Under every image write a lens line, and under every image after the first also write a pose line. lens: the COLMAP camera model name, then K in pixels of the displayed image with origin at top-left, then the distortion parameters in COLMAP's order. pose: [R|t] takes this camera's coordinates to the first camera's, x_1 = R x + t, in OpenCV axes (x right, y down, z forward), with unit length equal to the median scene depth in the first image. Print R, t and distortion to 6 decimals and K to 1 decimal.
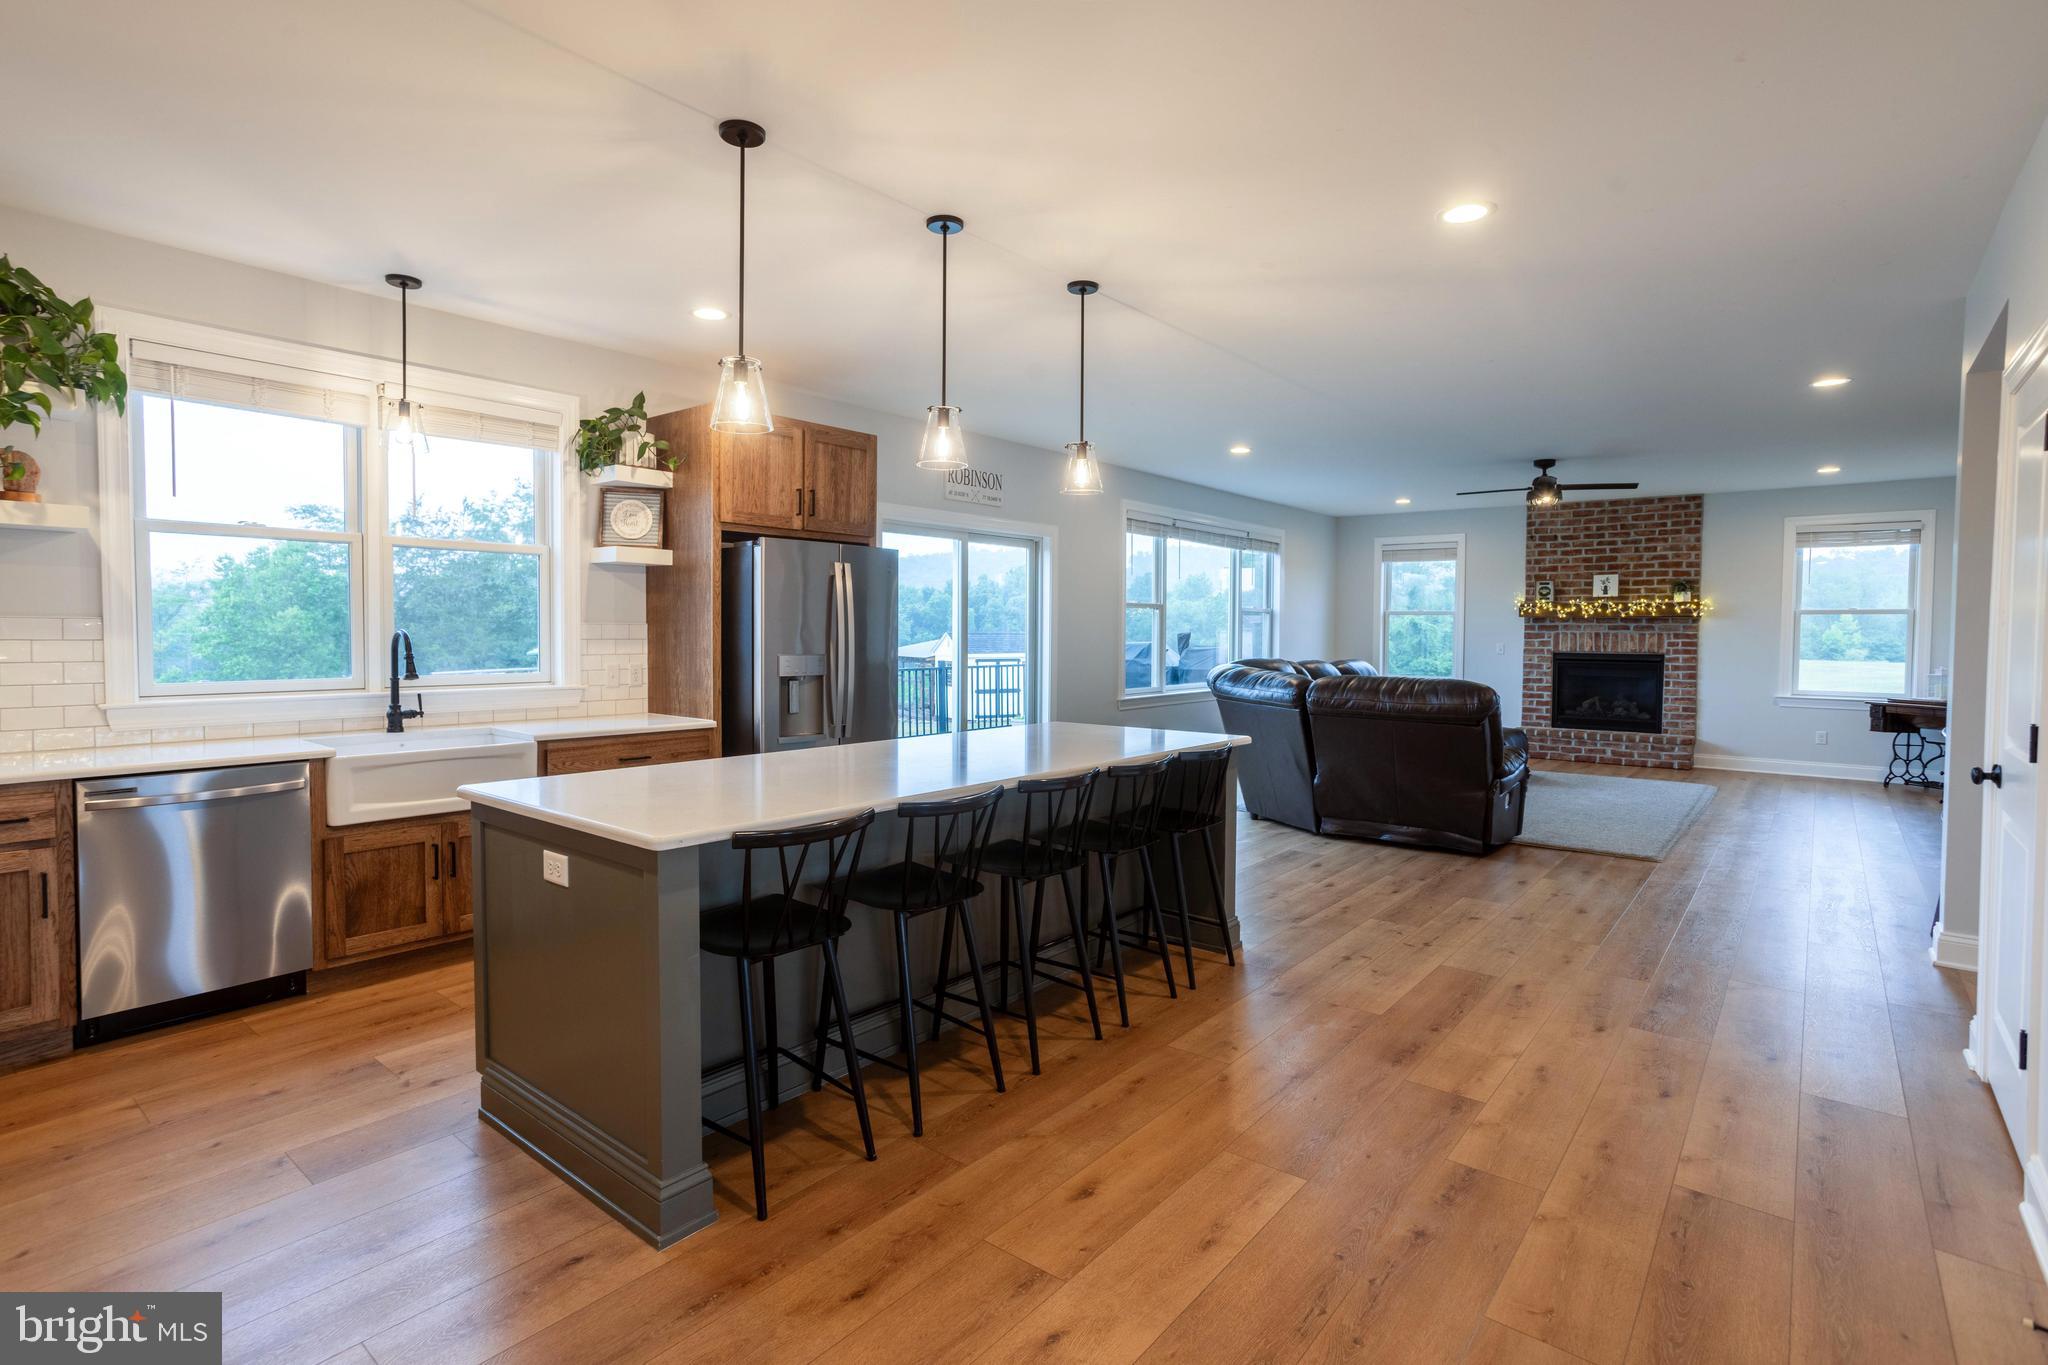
lens RADIAL K [[993.7, 0, 1014.5], [0, 993.7, 667.0], [0, 0, 1]] dist [-0.047959, 0.043041]
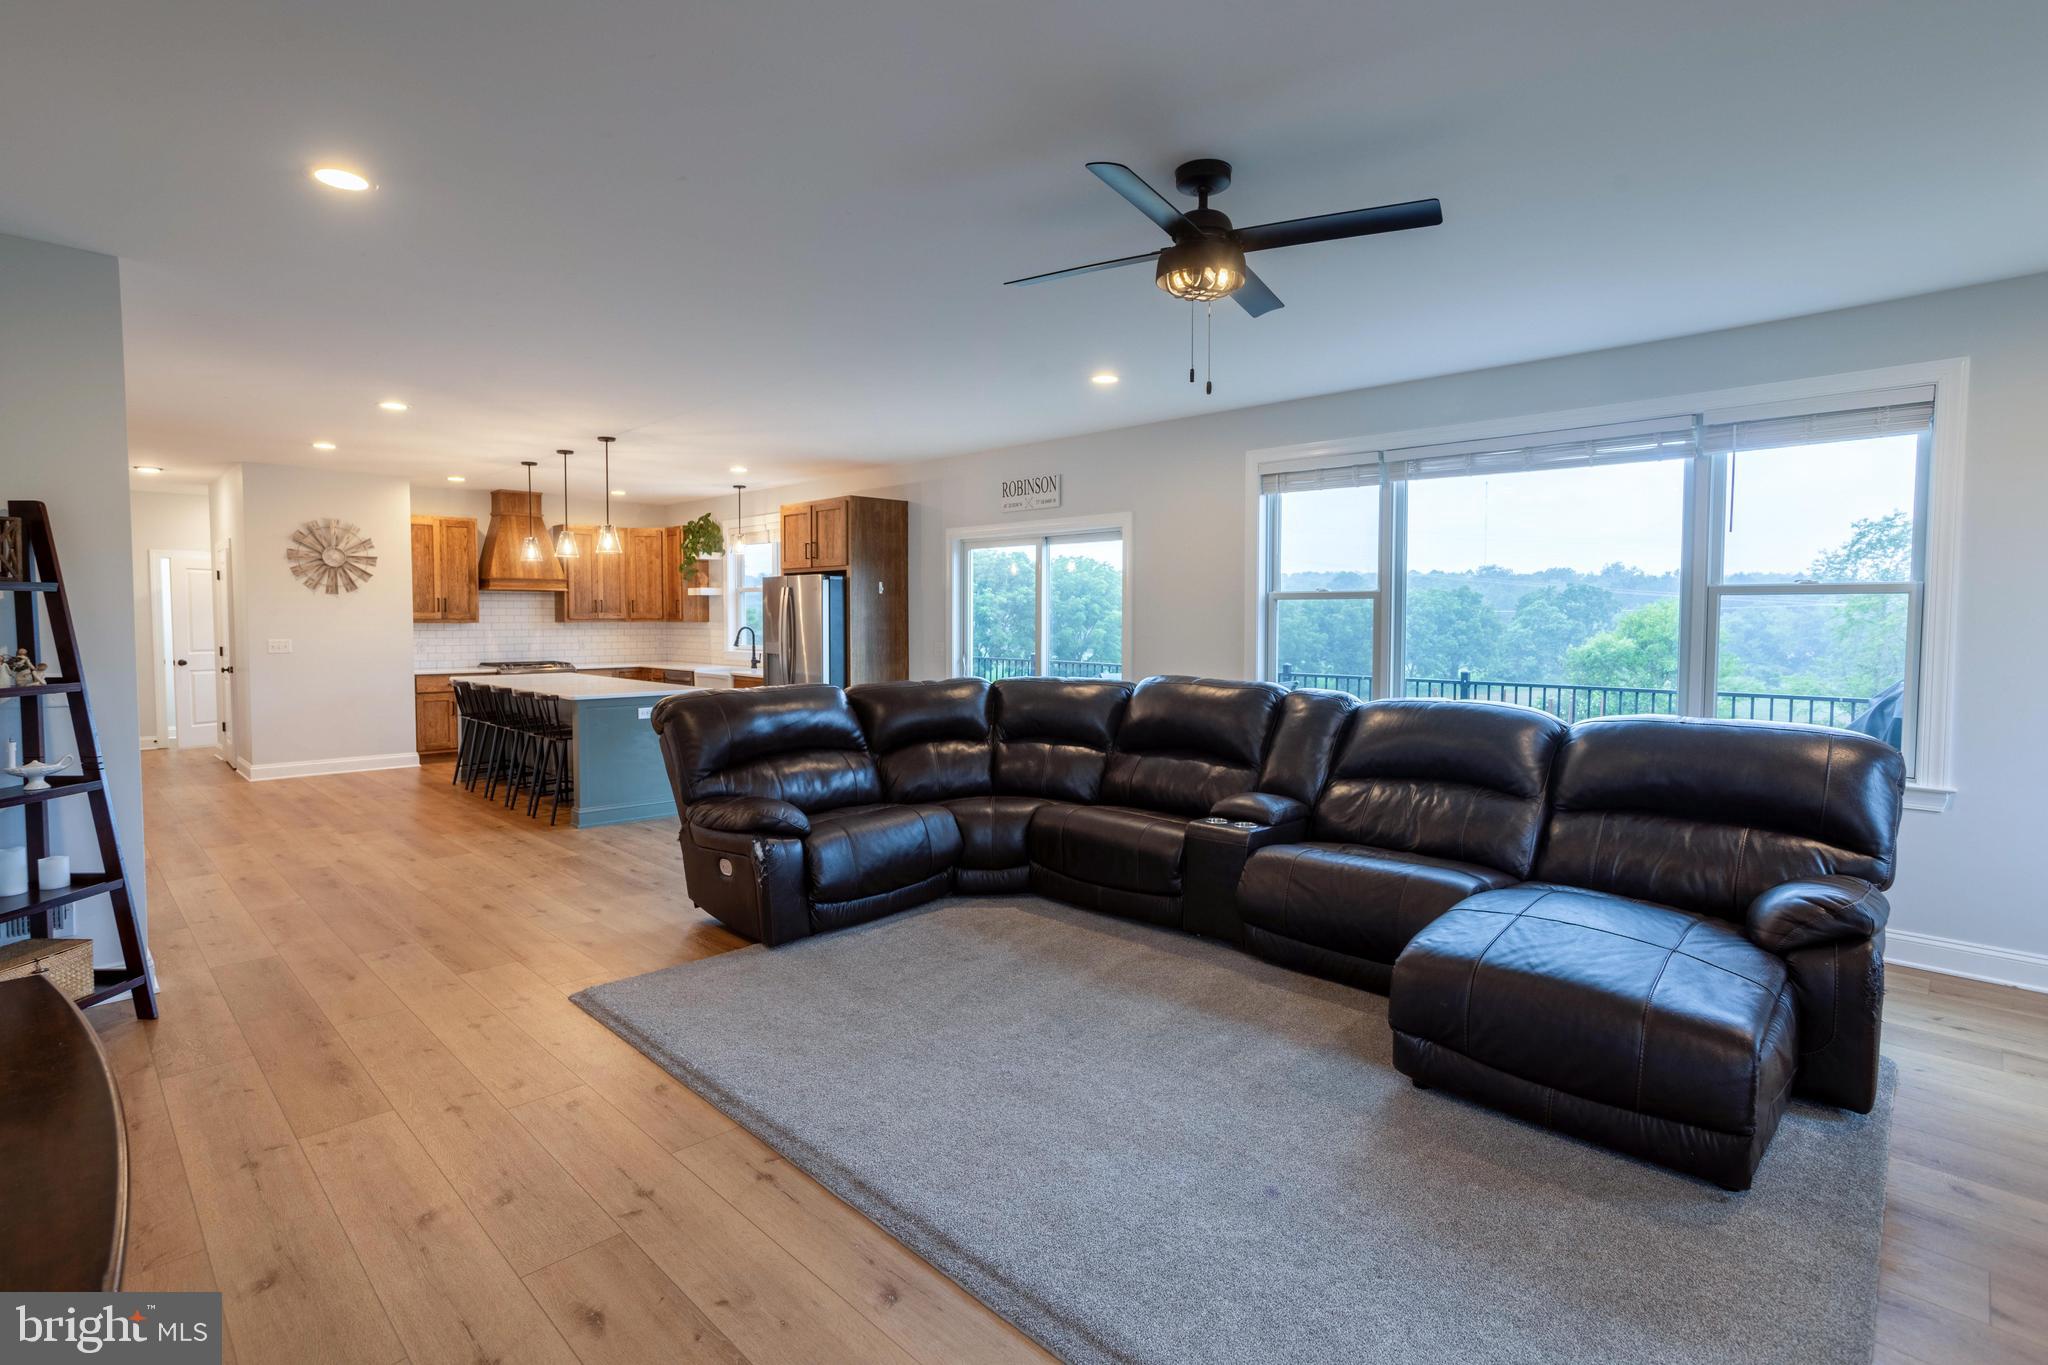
lens RADIAL K [[993.7, 0, 1014.5], [0, 993.7, 667.0], [0, 0, 1]] dist [-0.047959, 0.043041]
pose [[-0.092476, 0.042643, -0.994801, 1.371292], [-0.041849, 0.998033, 0.046672, -0.061606], [0.994835, 0.045948, -0.090510, 1.454505]]
